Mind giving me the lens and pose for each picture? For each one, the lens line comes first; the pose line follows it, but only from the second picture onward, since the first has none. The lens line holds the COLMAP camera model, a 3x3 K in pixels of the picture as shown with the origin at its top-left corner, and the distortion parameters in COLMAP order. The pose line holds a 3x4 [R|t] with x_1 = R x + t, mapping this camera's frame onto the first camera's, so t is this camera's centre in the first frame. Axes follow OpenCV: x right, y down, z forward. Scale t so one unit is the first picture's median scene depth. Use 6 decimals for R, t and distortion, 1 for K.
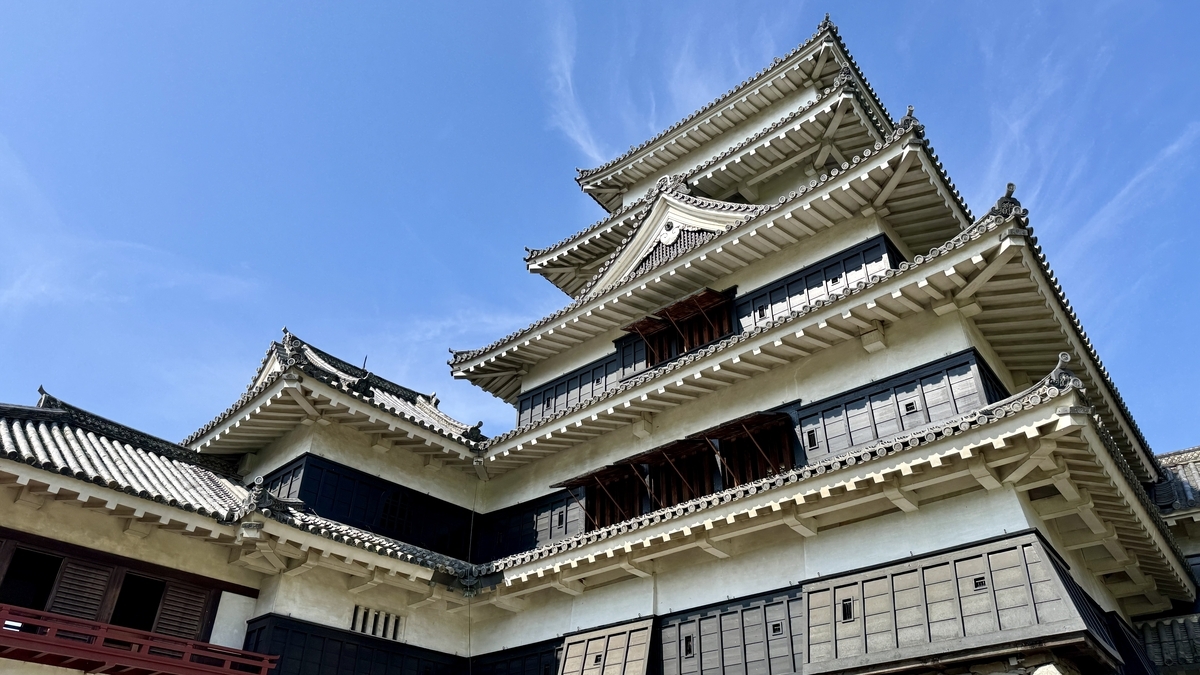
lens RADIAL K [[841.9, 0, 603.6], [0, 841.9, 339.2], [0, 0, 1]] dist [0.102025, -0.144120]
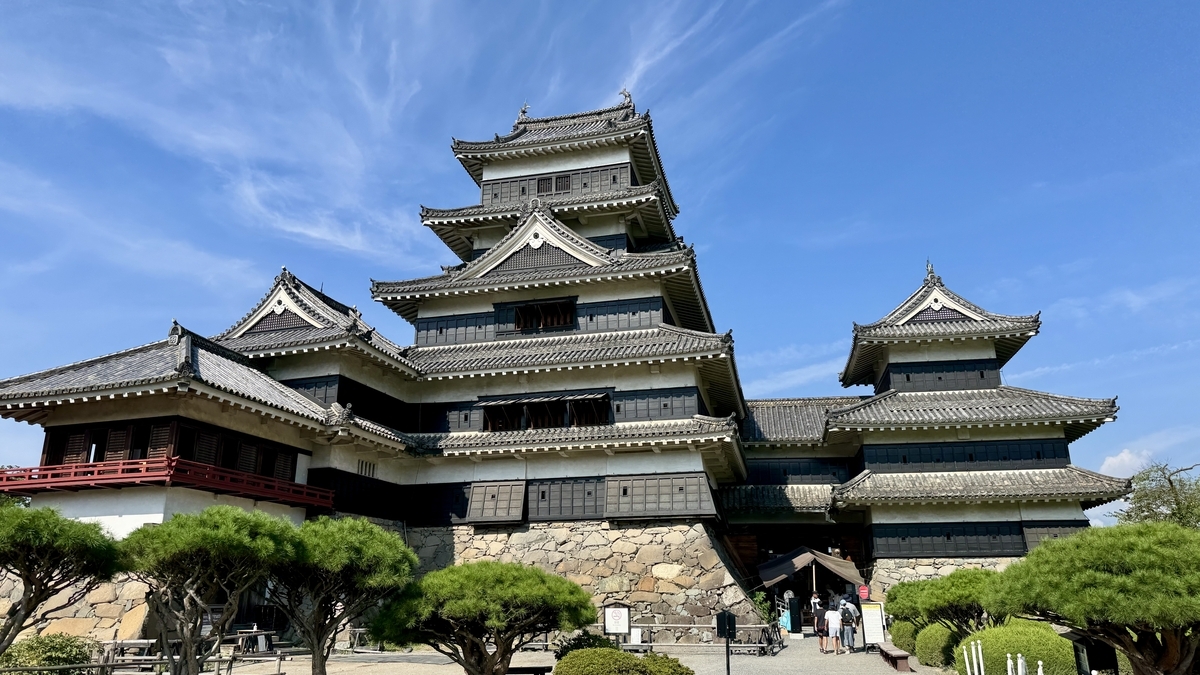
lens RADIAL K [[814.0, 0, 600.0], [0, 814.0, 337.5], [0, 0, 1]] dist [0.198988, -0.414126]
pose [[0.901280, 0.126307, 0.414417, -0.713945], [-0.232448, 0.948198, 0.216536, -0.519759], [-0.365600, -0.291490, 0.883952, -0.787017]]
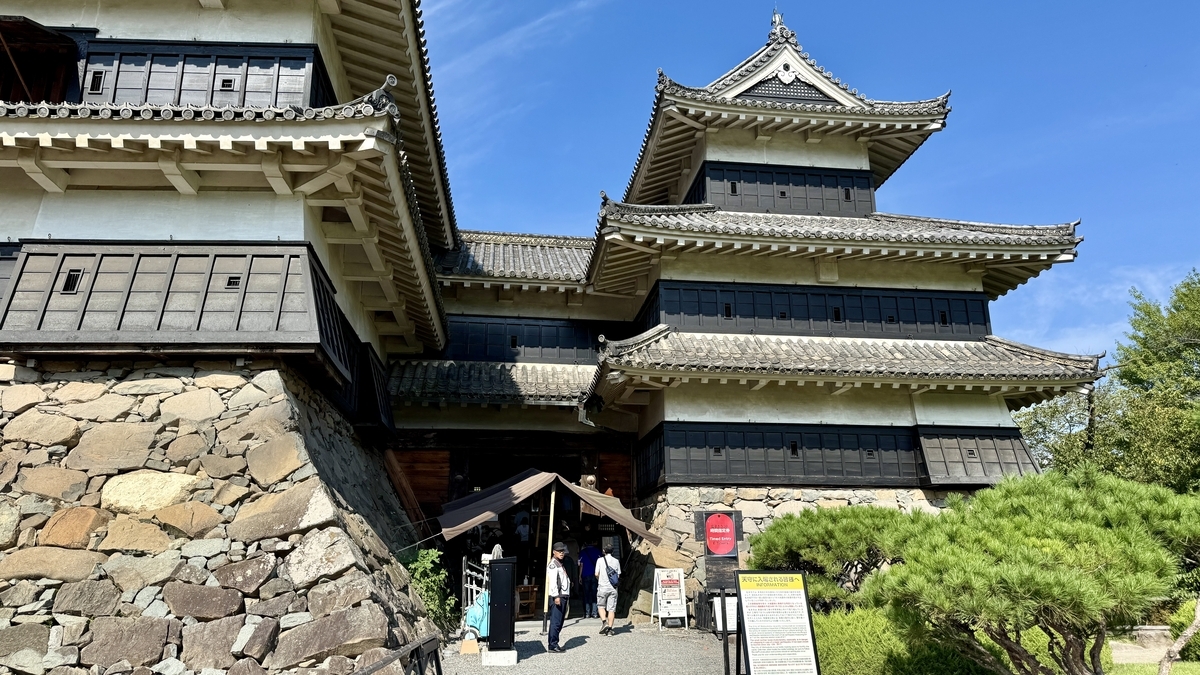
lens RADIAL K [[841.9, 0, 603.6], [0, 841.9, 339.2], [0, 0, 1]] dist [0.102025, -0.144120]
pose [[0.717309, 0.175287, 0.674345, 0.095307], [-0.372152, 0.914604, 0.158124, 0.037869], [-0.589042, -0.364382, 0.721287, 0.057027]]
